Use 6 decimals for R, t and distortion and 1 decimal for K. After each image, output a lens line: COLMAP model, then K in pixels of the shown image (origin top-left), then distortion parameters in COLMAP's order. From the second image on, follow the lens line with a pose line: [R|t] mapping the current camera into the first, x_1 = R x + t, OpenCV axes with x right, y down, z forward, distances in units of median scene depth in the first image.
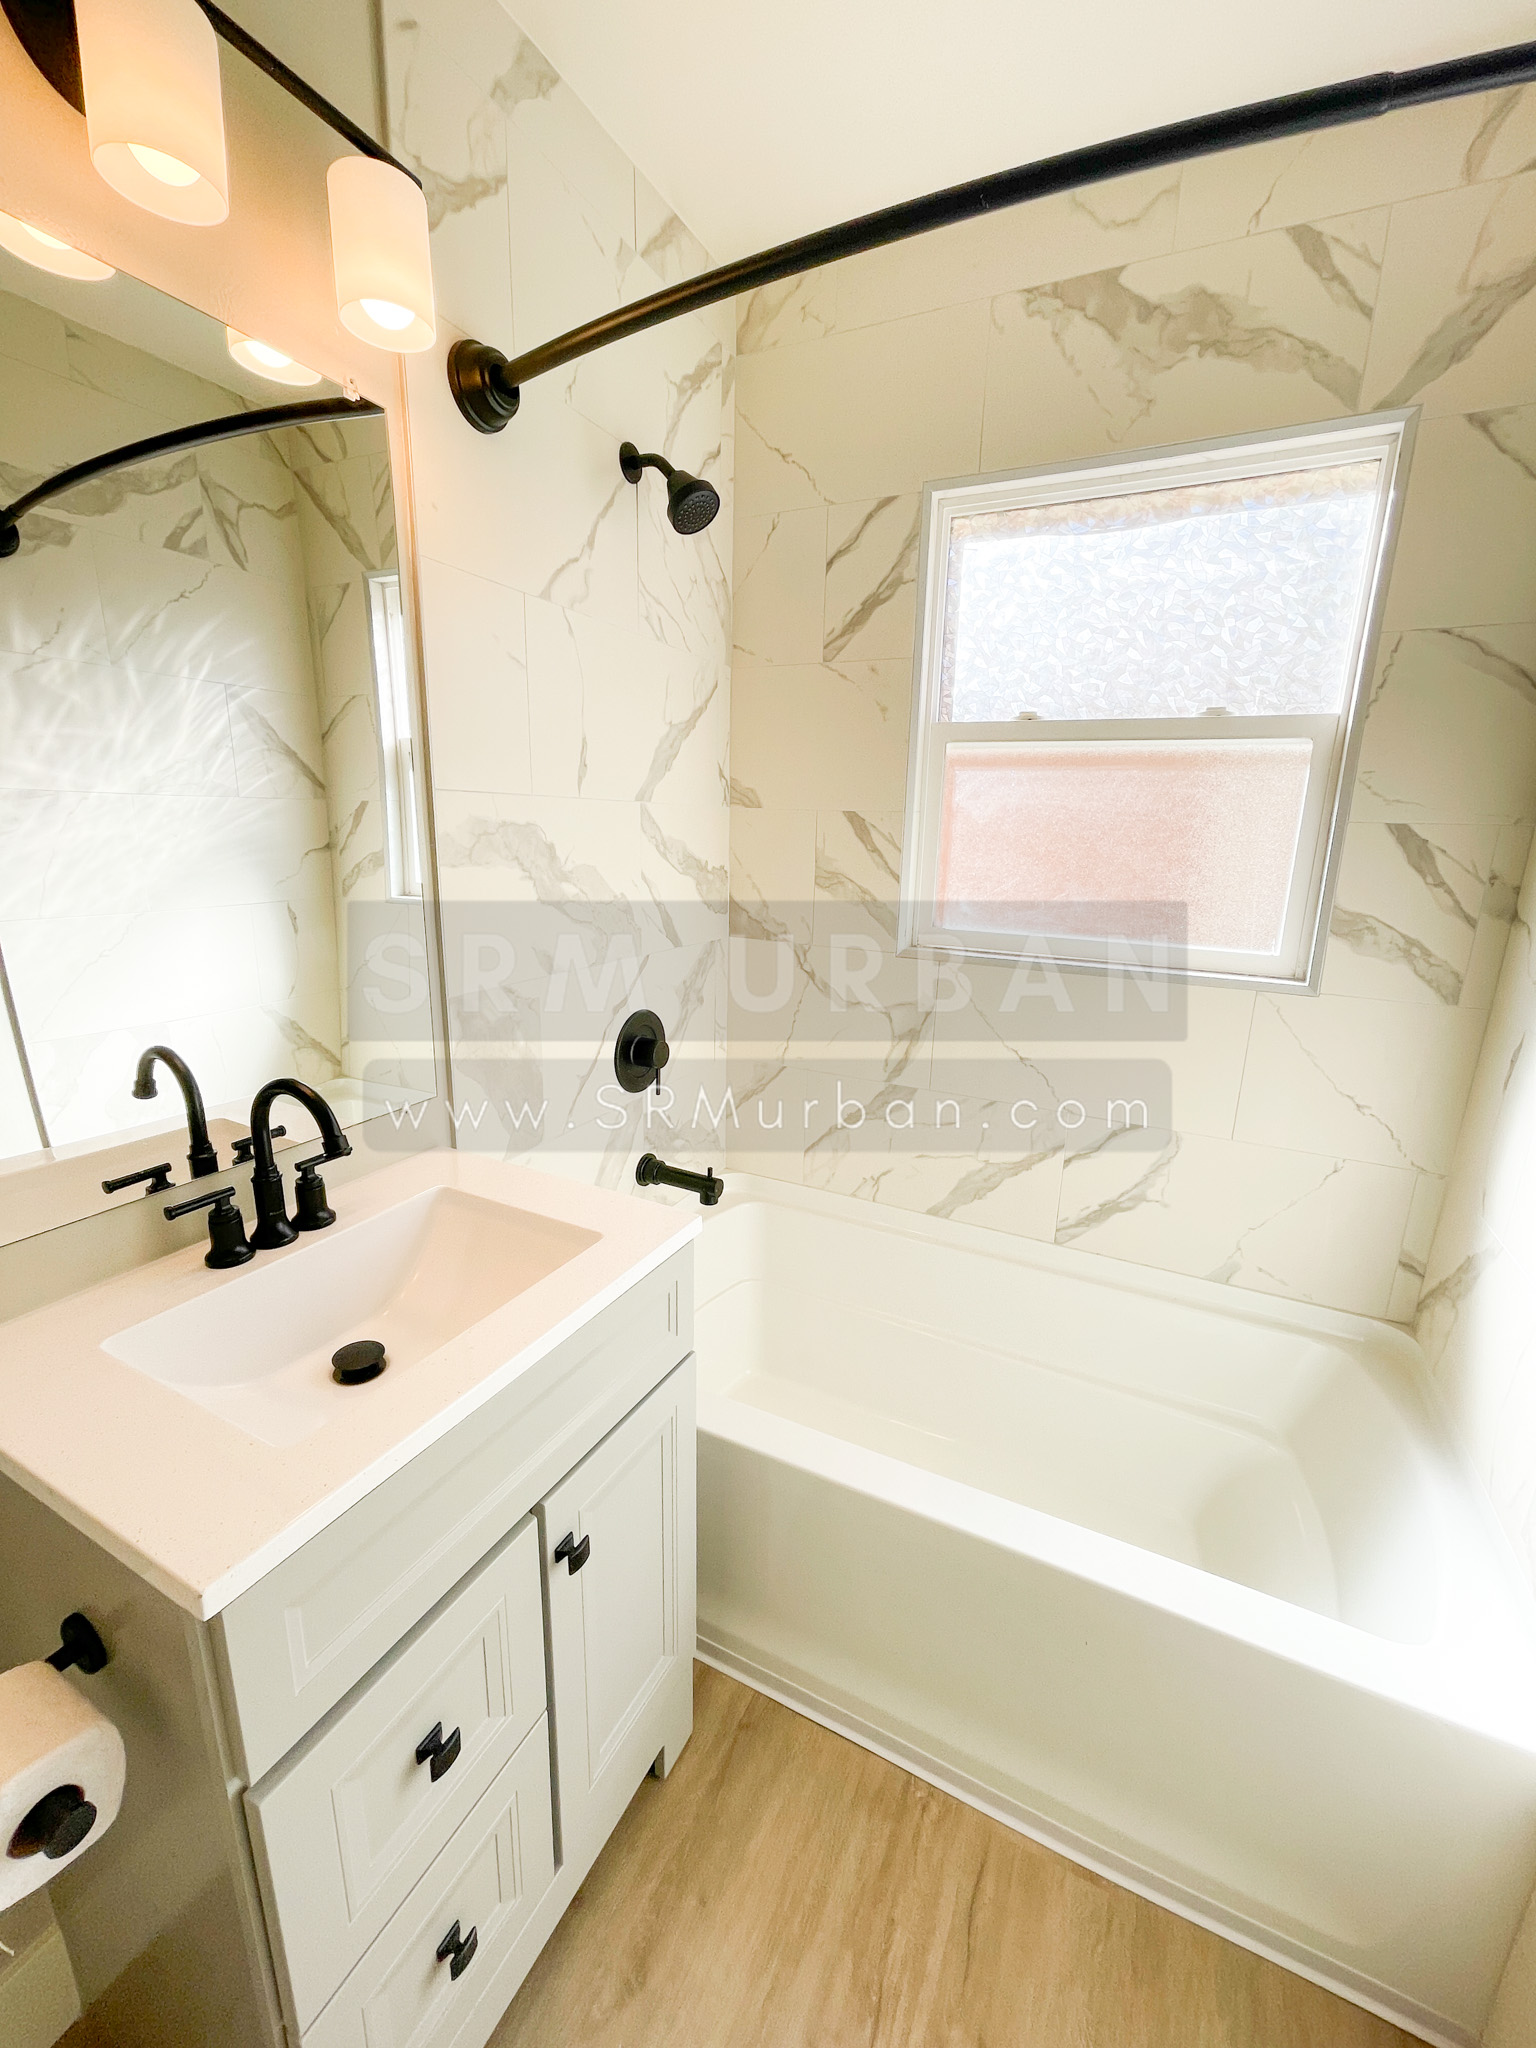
lens RADIAL K [[810.7, 0, 770.8], [0, 810.7, 1024.2], [0, 0, 1]] dist [-0.016213, 0.004654]
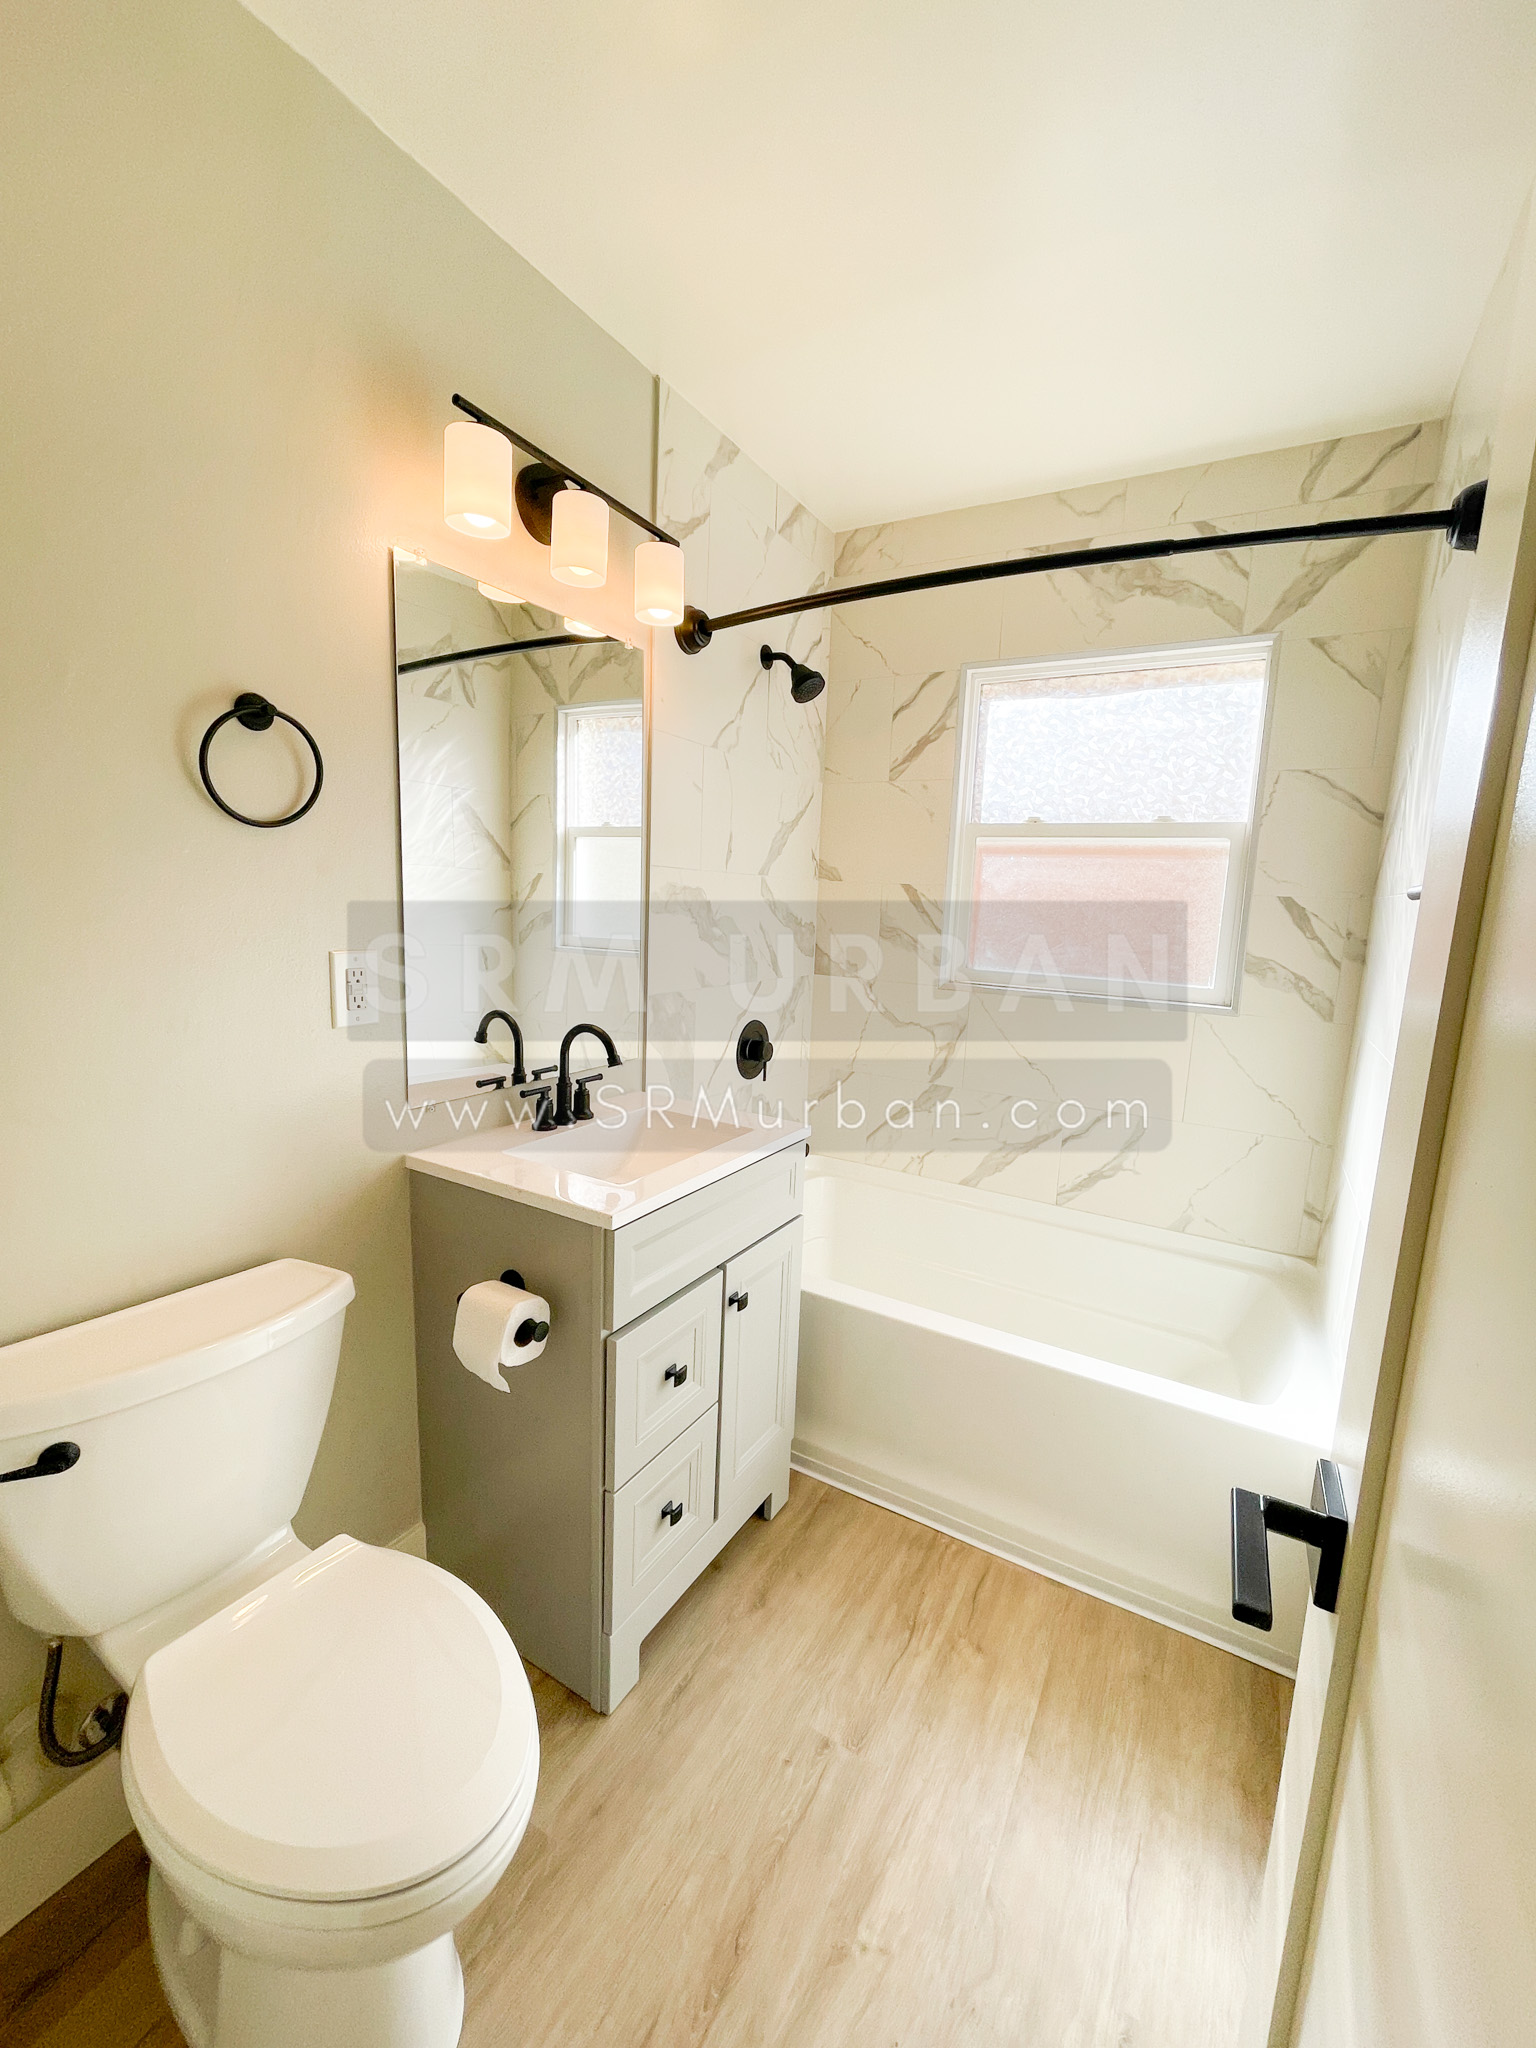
lens RADIAL K [[810.7, 0, 770.3], [0, 810.7, 1028.0], [0, 0, 1]] dist [-0.016213, 0.004654]
pose [[0.997752, 0.025883, -0.061810, -0.054416], [-0.031074, 0.995934, -0.084563, 0.136272], [0.059369, 0.086293, 0.994499, -0.475324]]
